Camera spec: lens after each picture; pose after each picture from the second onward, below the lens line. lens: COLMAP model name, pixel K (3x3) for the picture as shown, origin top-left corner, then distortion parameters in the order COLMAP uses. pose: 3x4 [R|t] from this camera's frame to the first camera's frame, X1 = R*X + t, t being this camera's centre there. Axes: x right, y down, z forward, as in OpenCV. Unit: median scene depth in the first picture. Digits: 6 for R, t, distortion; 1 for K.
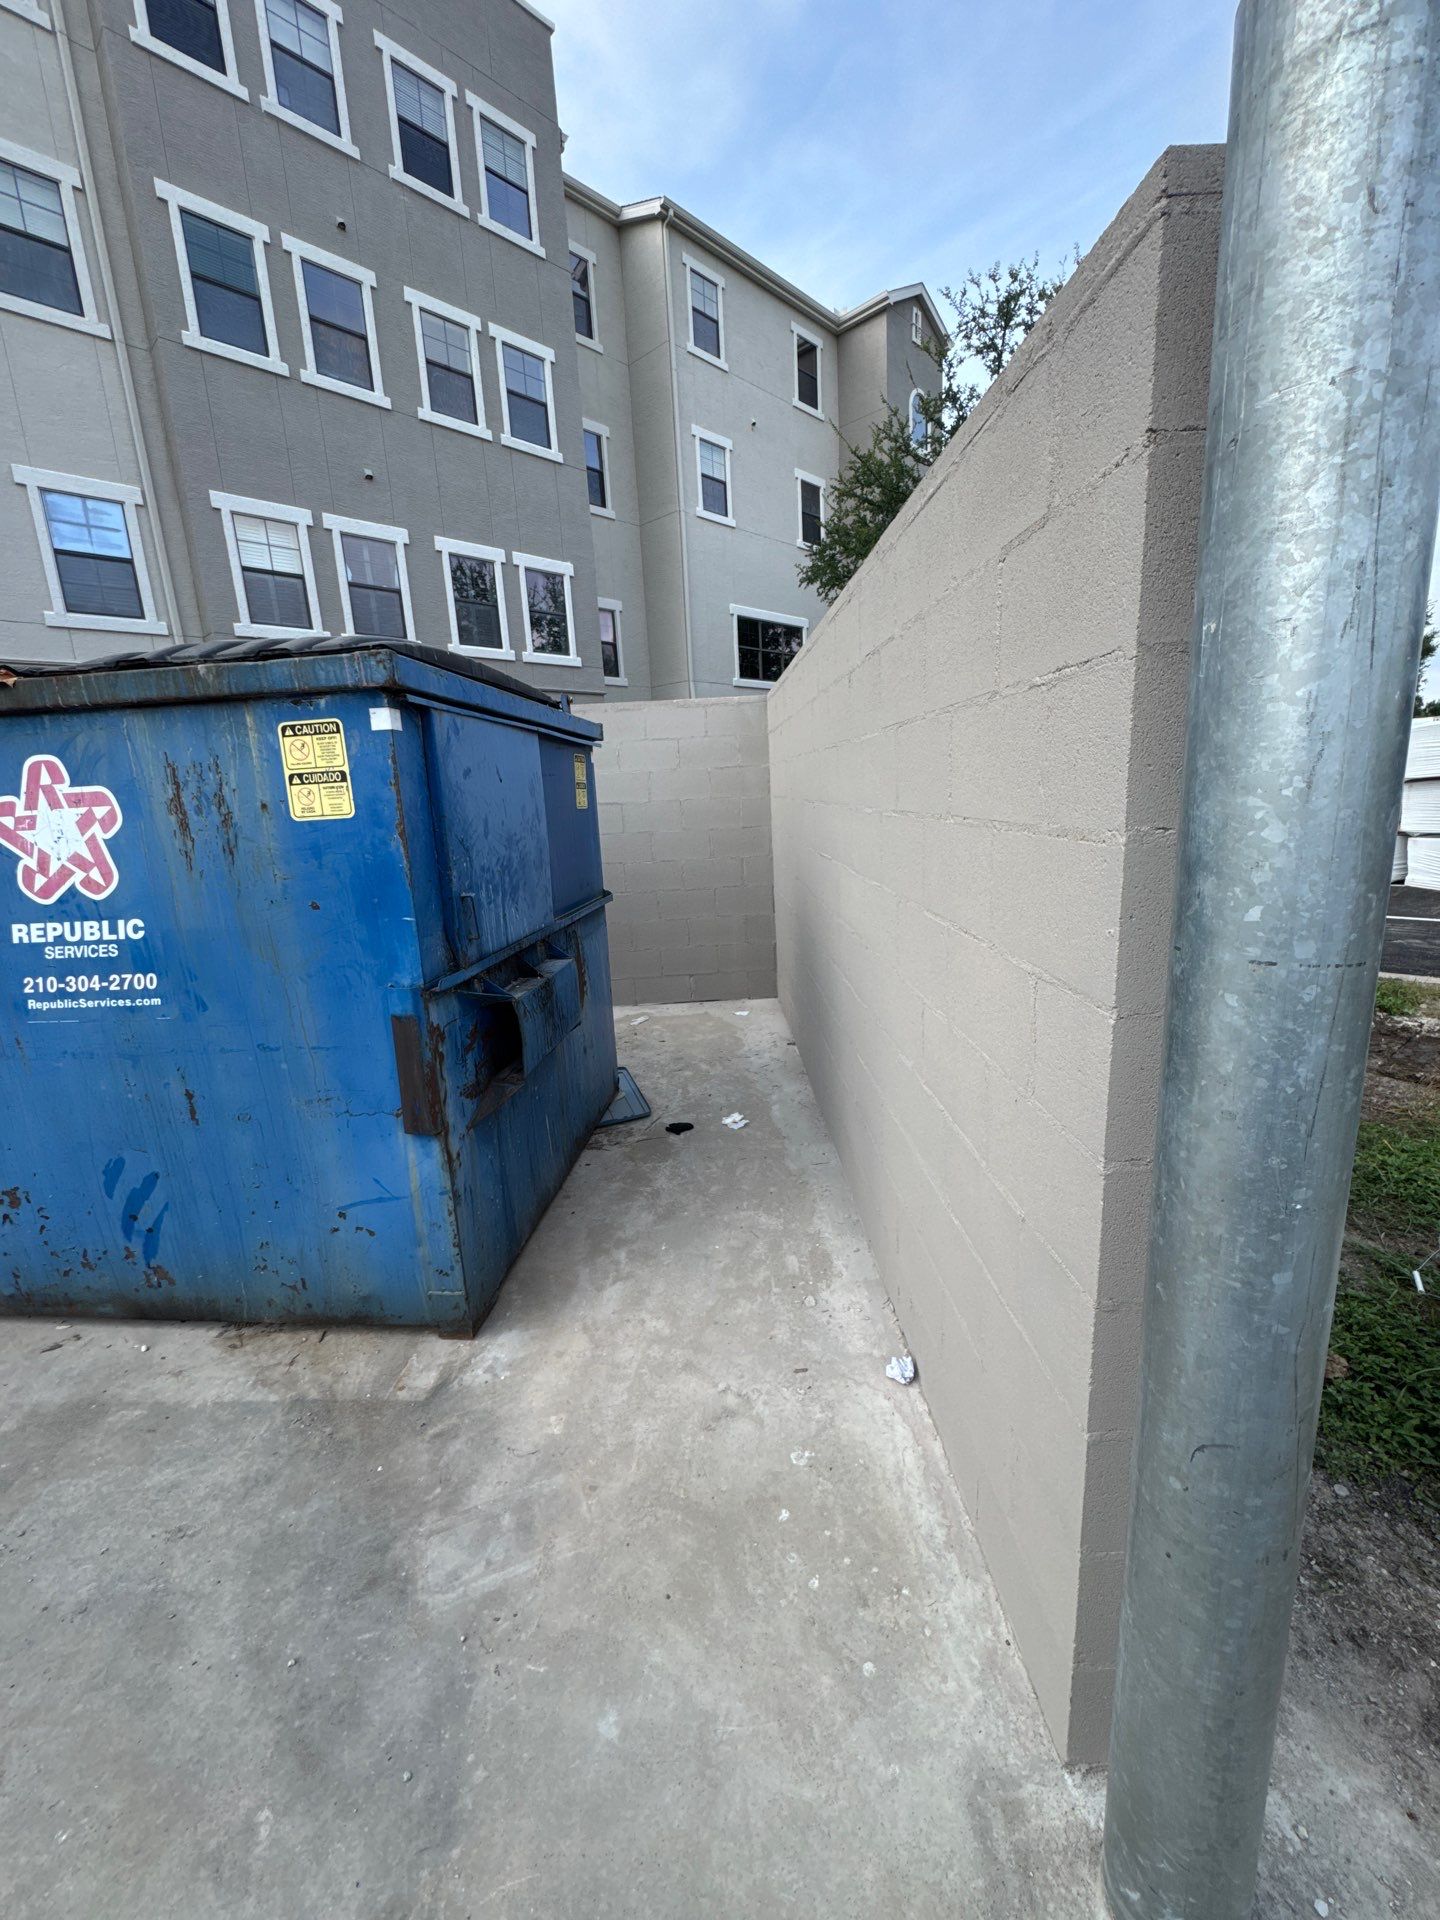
lens RADIAL K [[764.3, 0, 723.6], [0, 764.3, 959.1], [0, 0, 1]] dist [-0.003171, -0.000164]
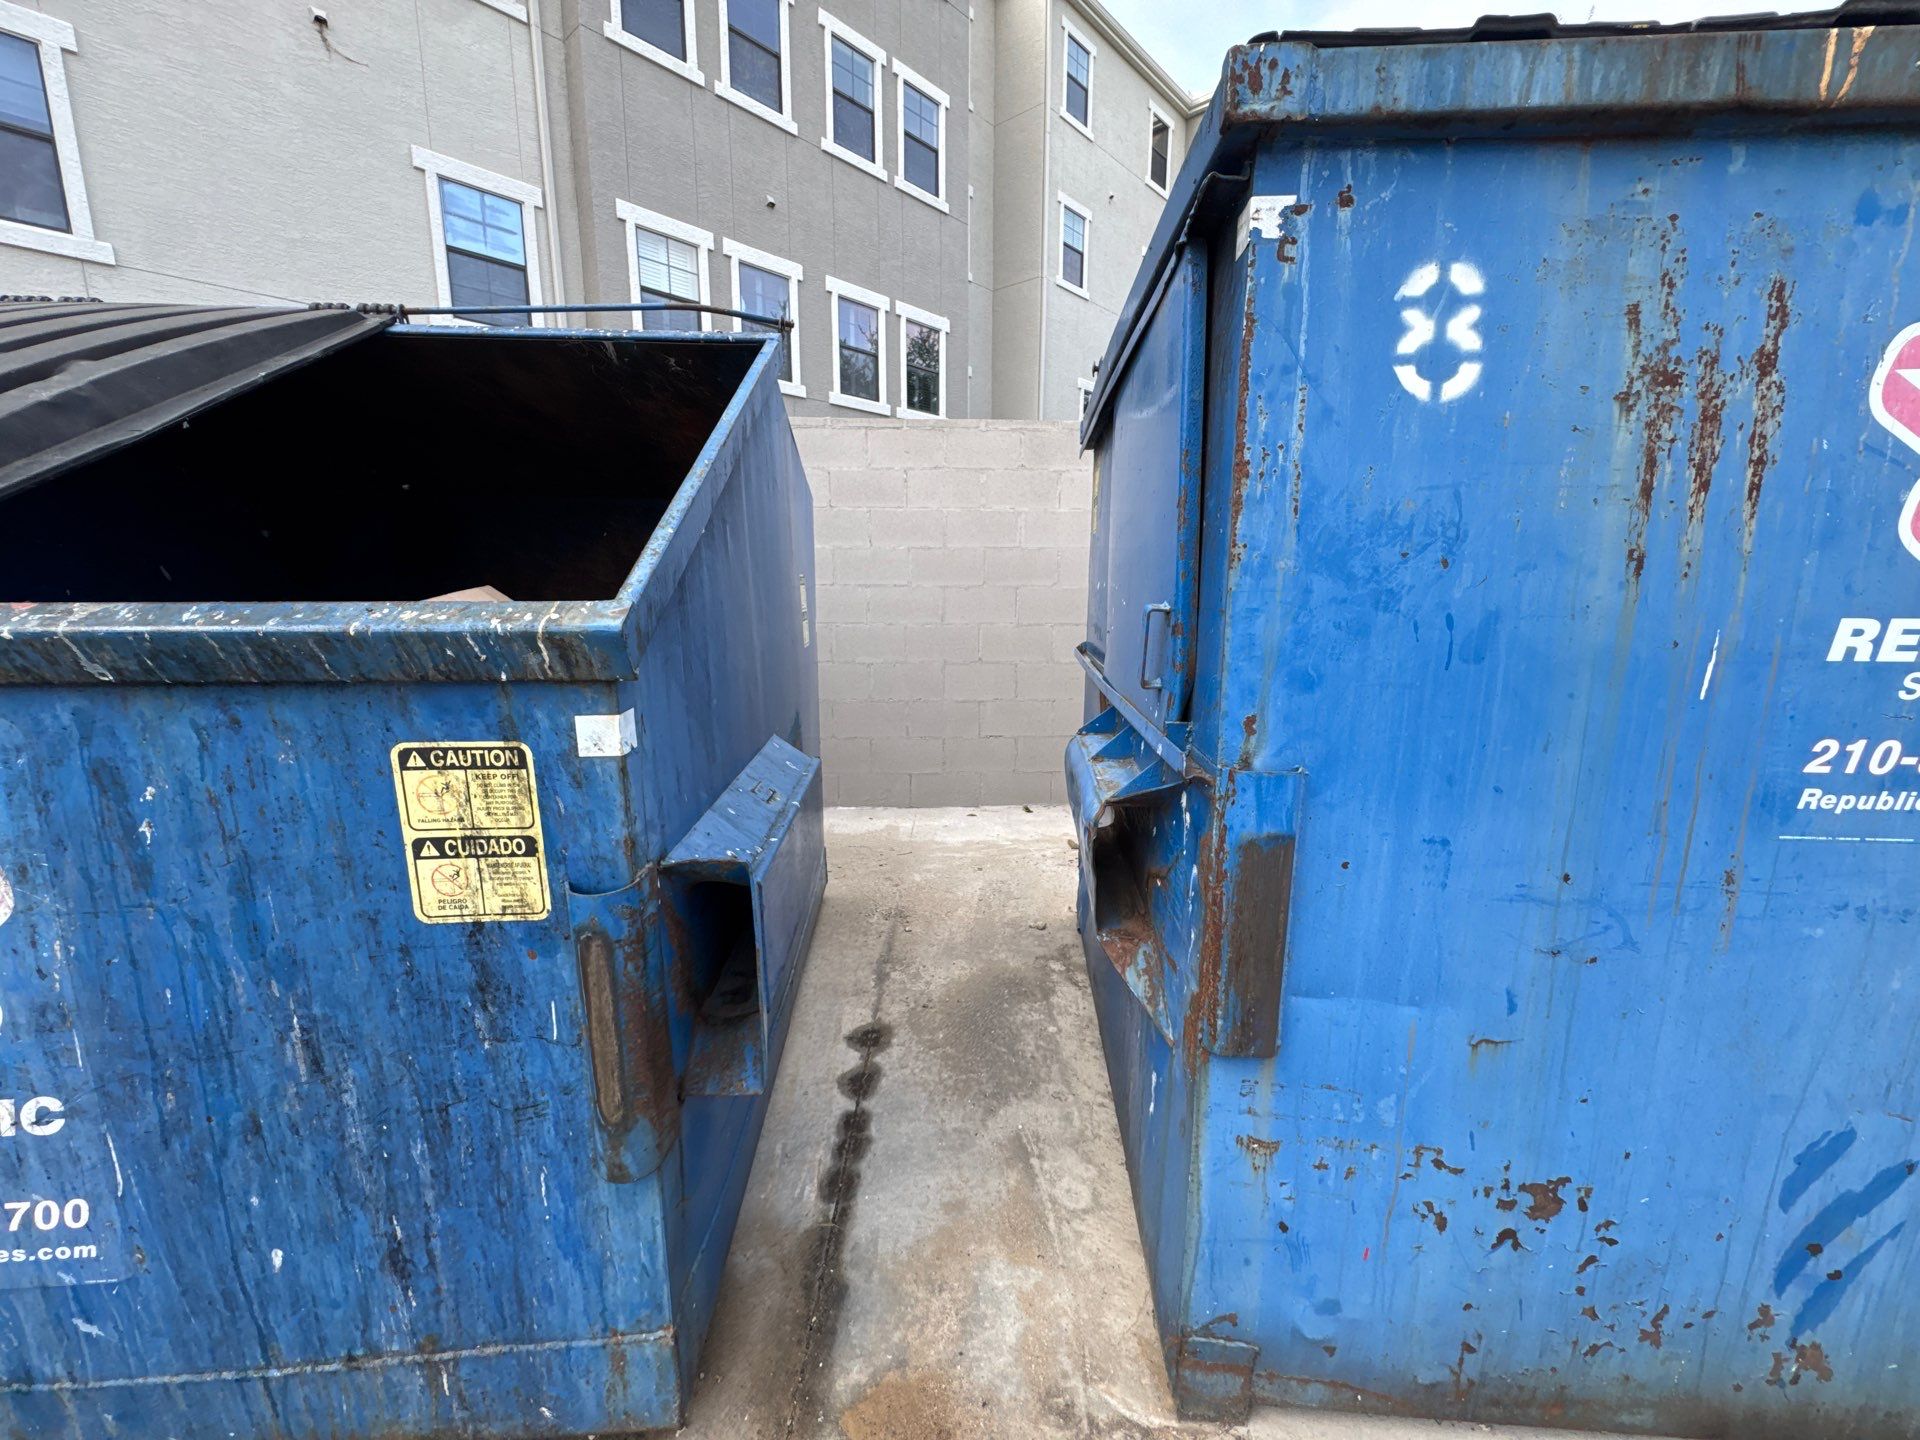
lens RADIAL K [[764.3, 0, 961.2], [0, 764.3, 717.5], [0, 0, 1]] dist [-0.003171, -0.000164]
pose [[0.998017, 0.048119, 0.040578, -0.306544], [-0.046541, 0.998156, -0.038974, 0.011191], [-0.042379, 0.037008, 0.998416, 0.121873]]
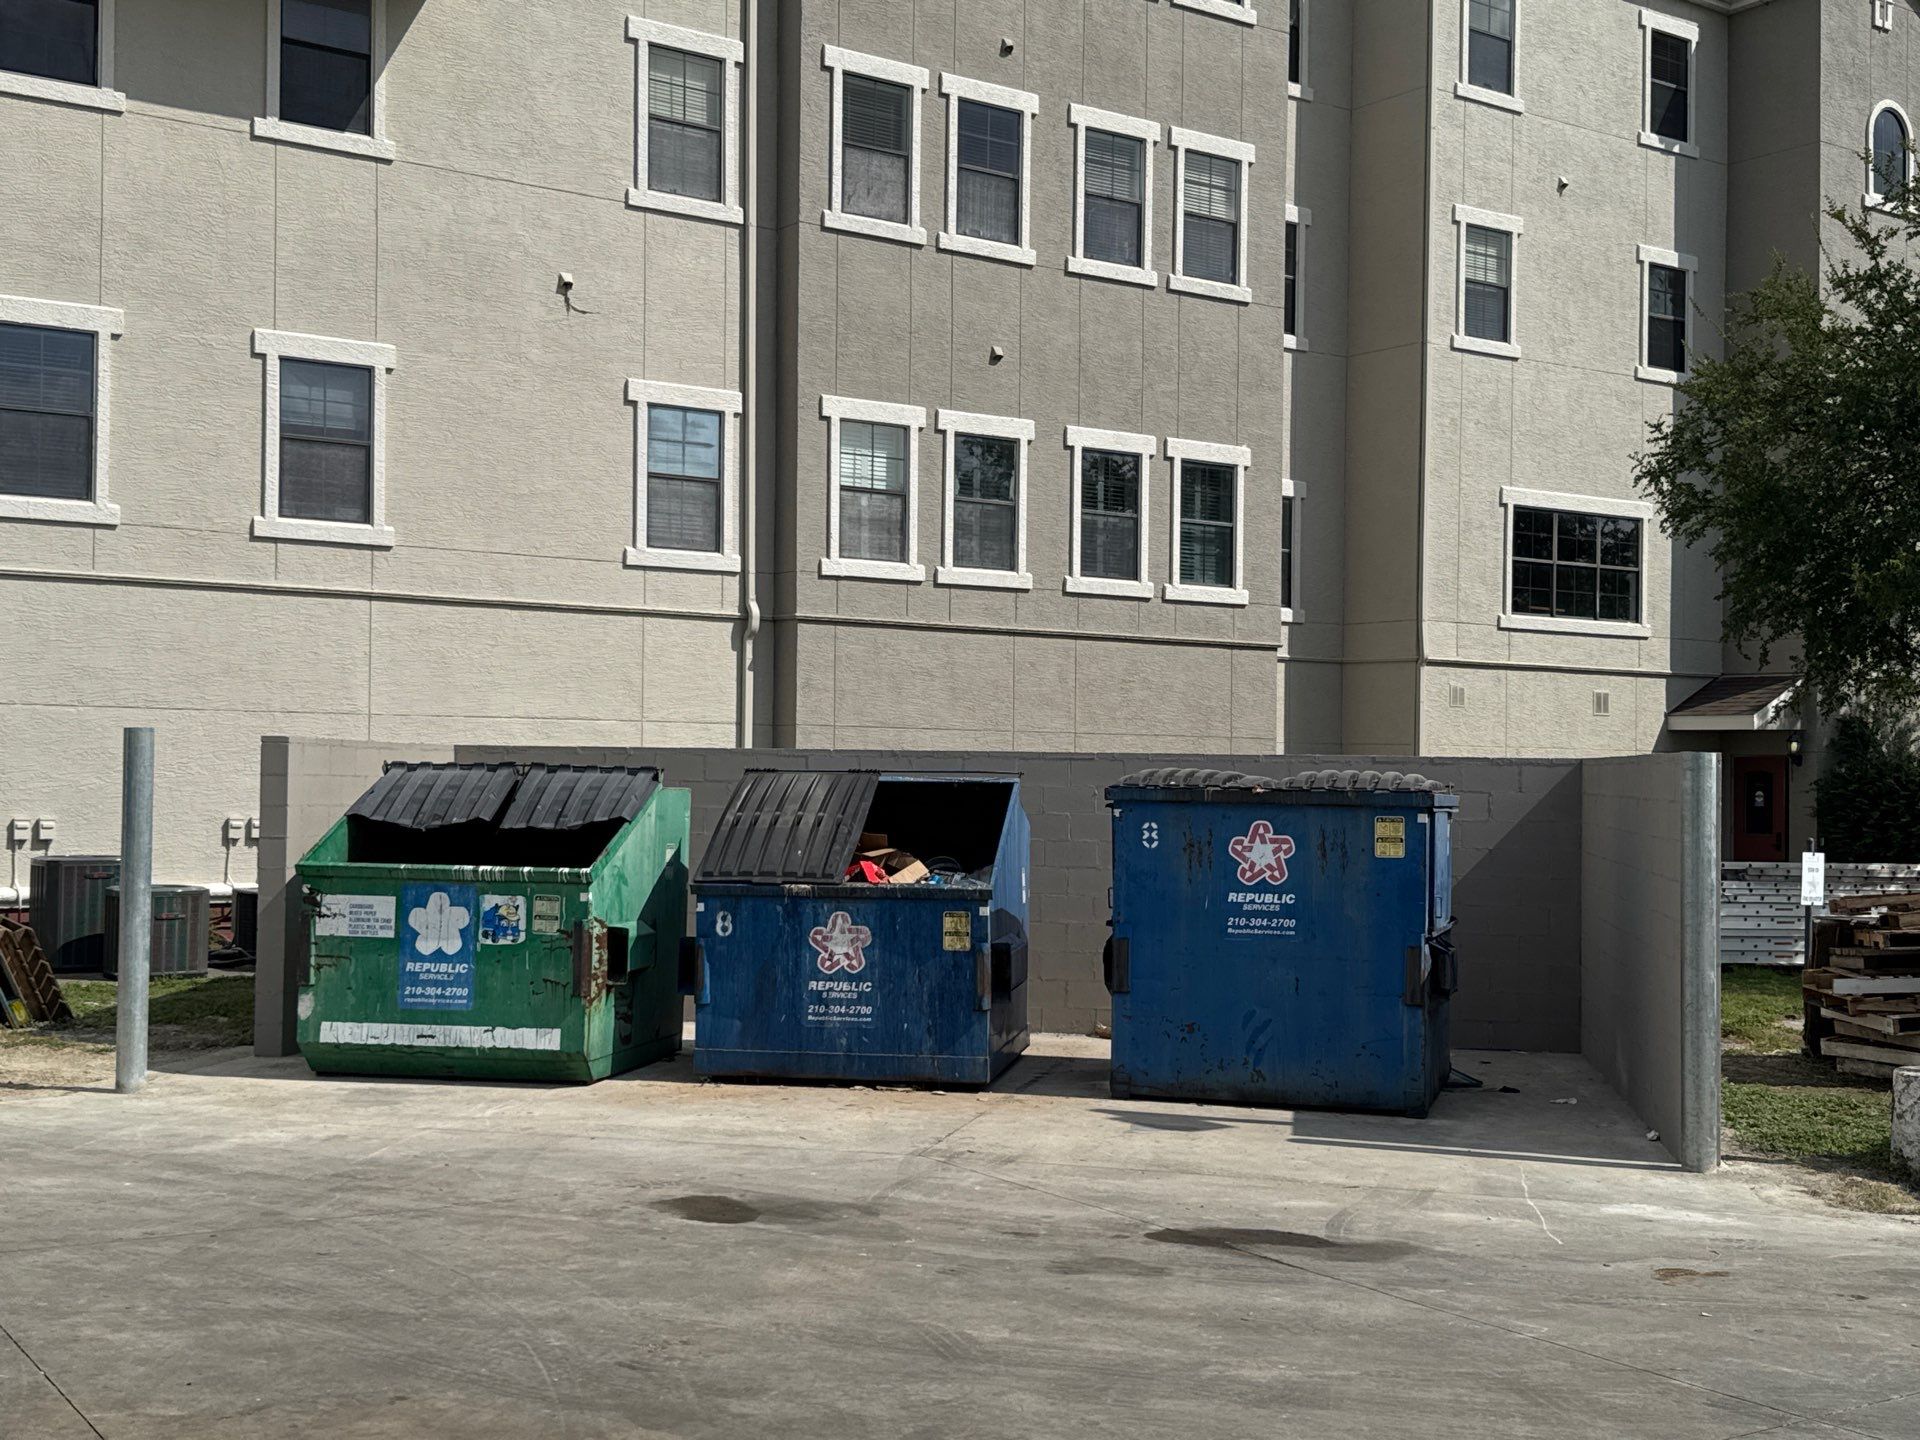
lens RADIAL K [[2227.9, 0, 943.8], [0, 2227.9, 742.0], [0, 0, 1]] dist [0.140507, 0.001004]
pose [[0.978288, 0.060179, -0.198320, -0.101892], [-0.103780, 0.970543, -0.217430, 0.215246], [0.179393, 0.233291, 0.955716, -1.143629]]
